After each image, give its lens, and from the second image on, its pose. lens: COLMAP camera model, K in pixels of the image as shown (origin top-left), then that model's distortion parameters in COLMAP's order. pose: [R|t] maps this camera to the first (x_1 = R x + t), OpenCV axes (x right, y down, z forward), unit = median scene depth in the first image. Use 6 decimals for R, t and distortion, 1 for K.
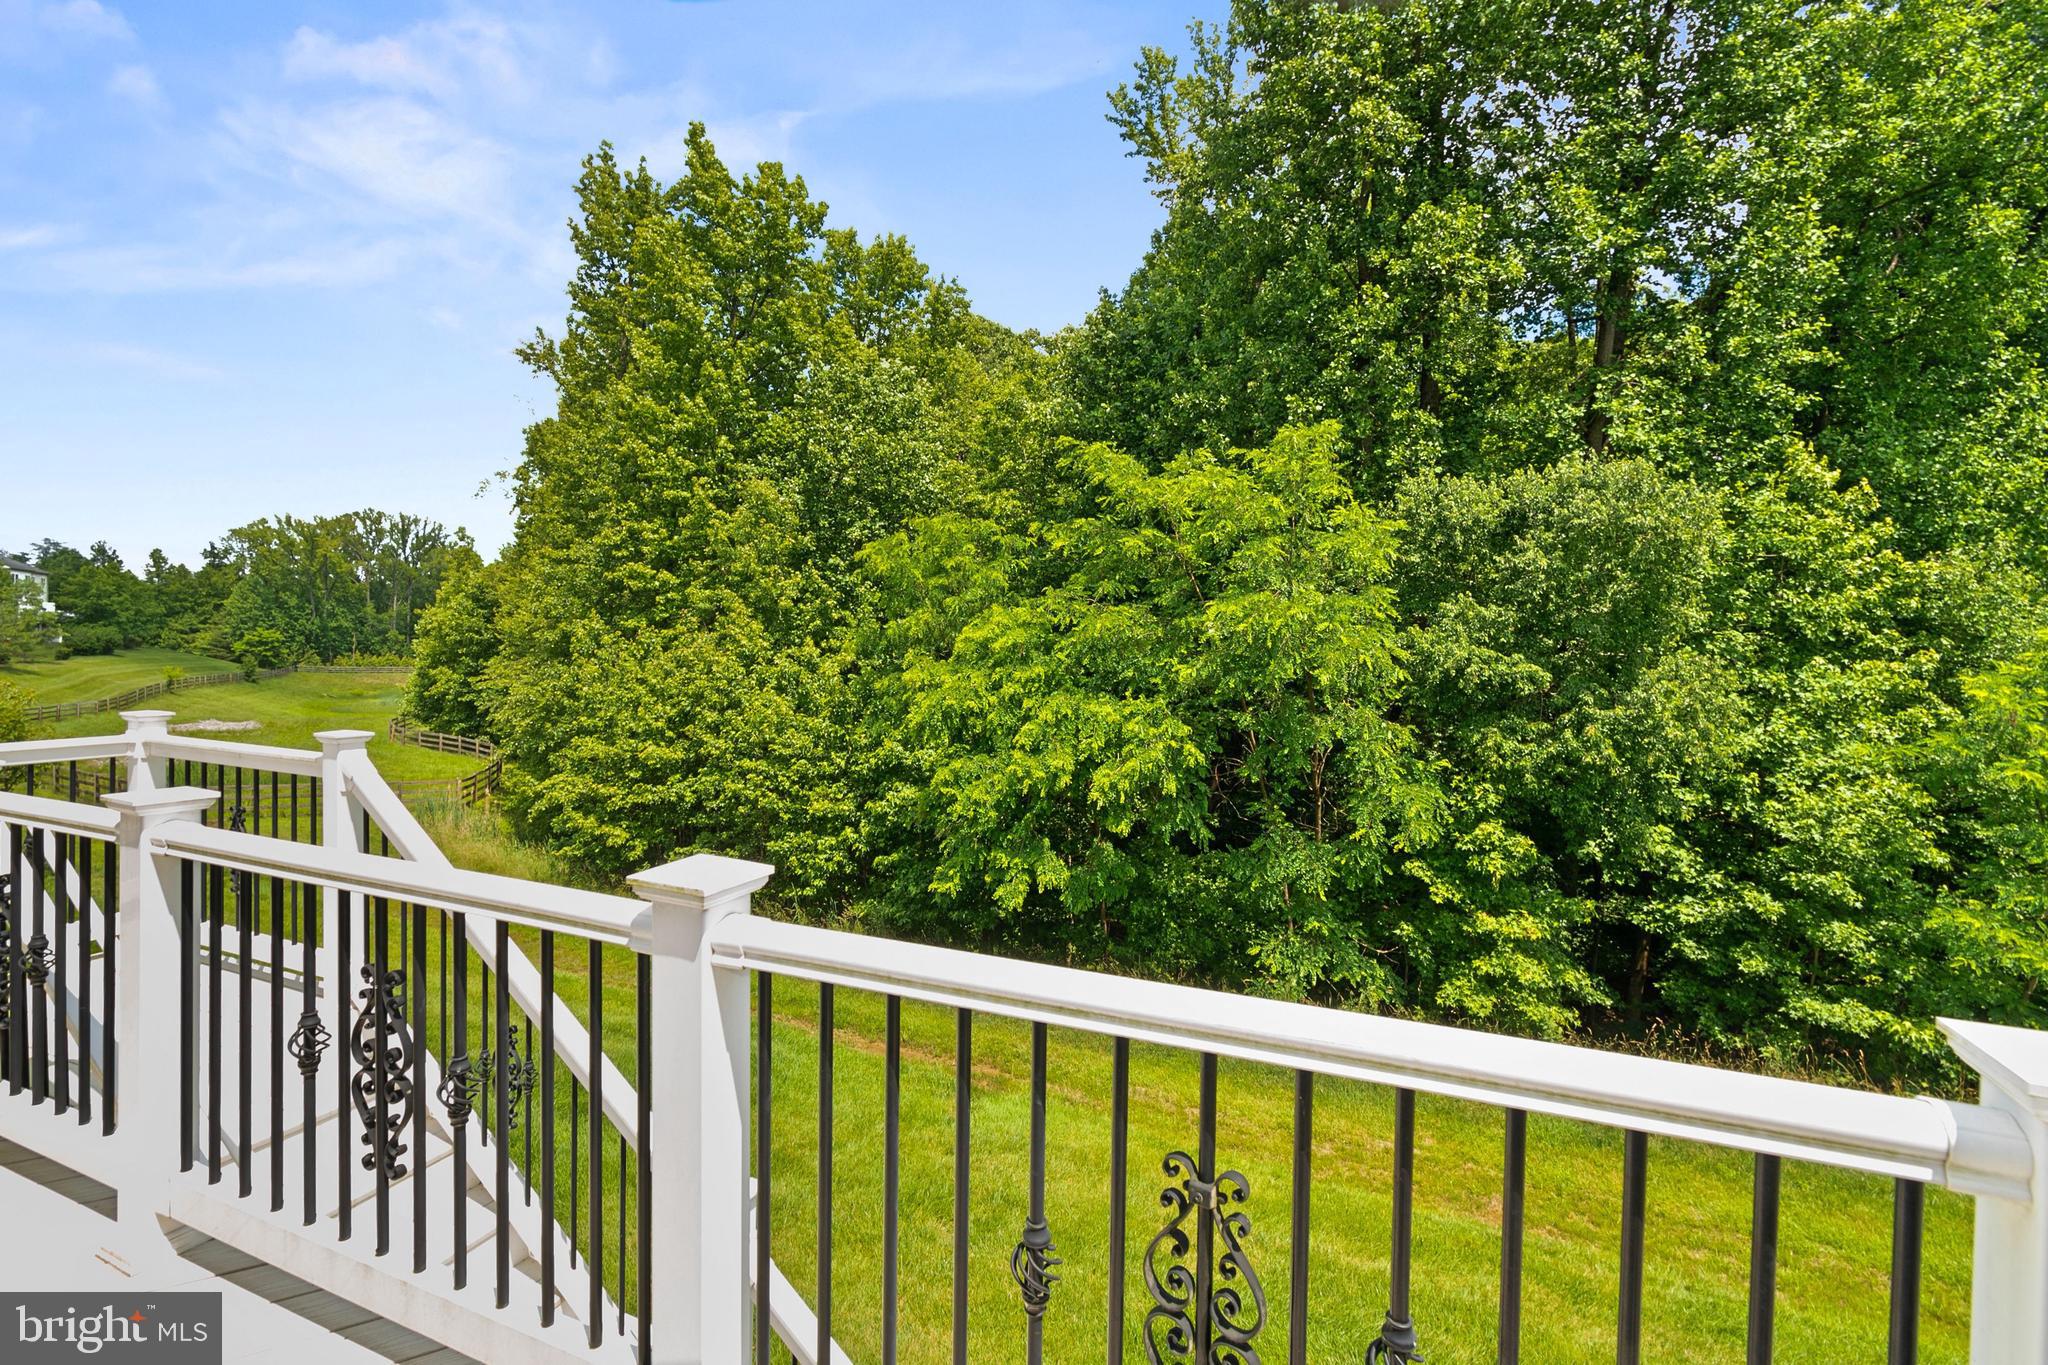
lens RADIAL K [[959.6, 0, 1028.7], [0, 959.6, 667.8], [0, 0, 1]] dist [-0.000519, 0.000209]
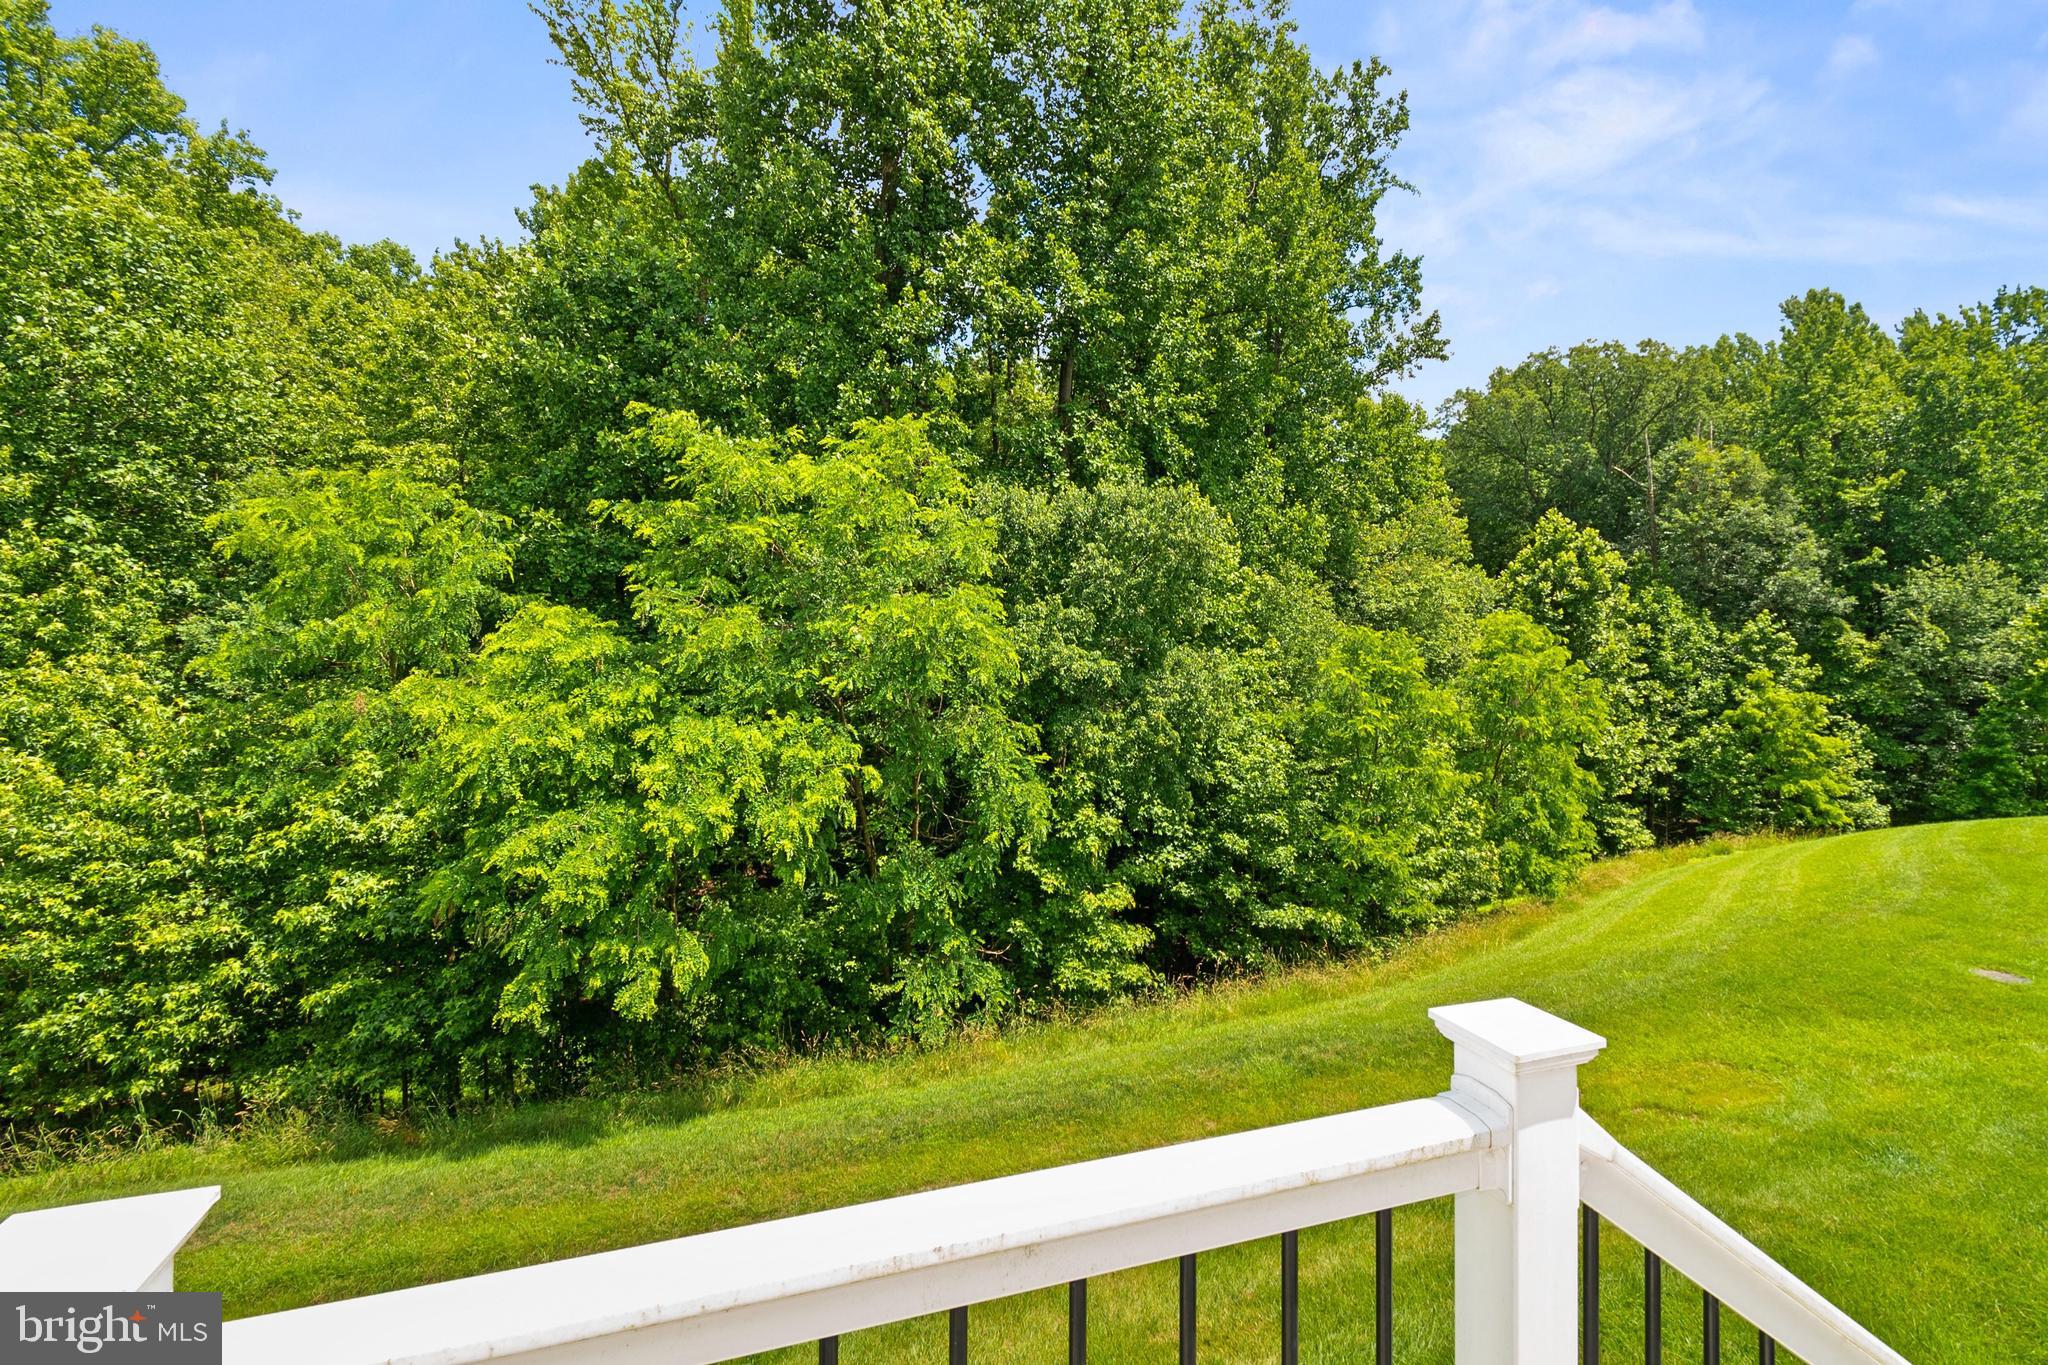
lens RADIAL K [[959.6, 0, 955.6], [0, 959.6, 610.6], [0, 0, 1]] dist [-0.000519, 0.000209]
pose [[0.730311, -0.000443, 0.683114, -0.344286], [0.032907, 0.998862, -0.034534, -0.026812], [-0.682321, 0.047700, 0.729495, 0.283458]]
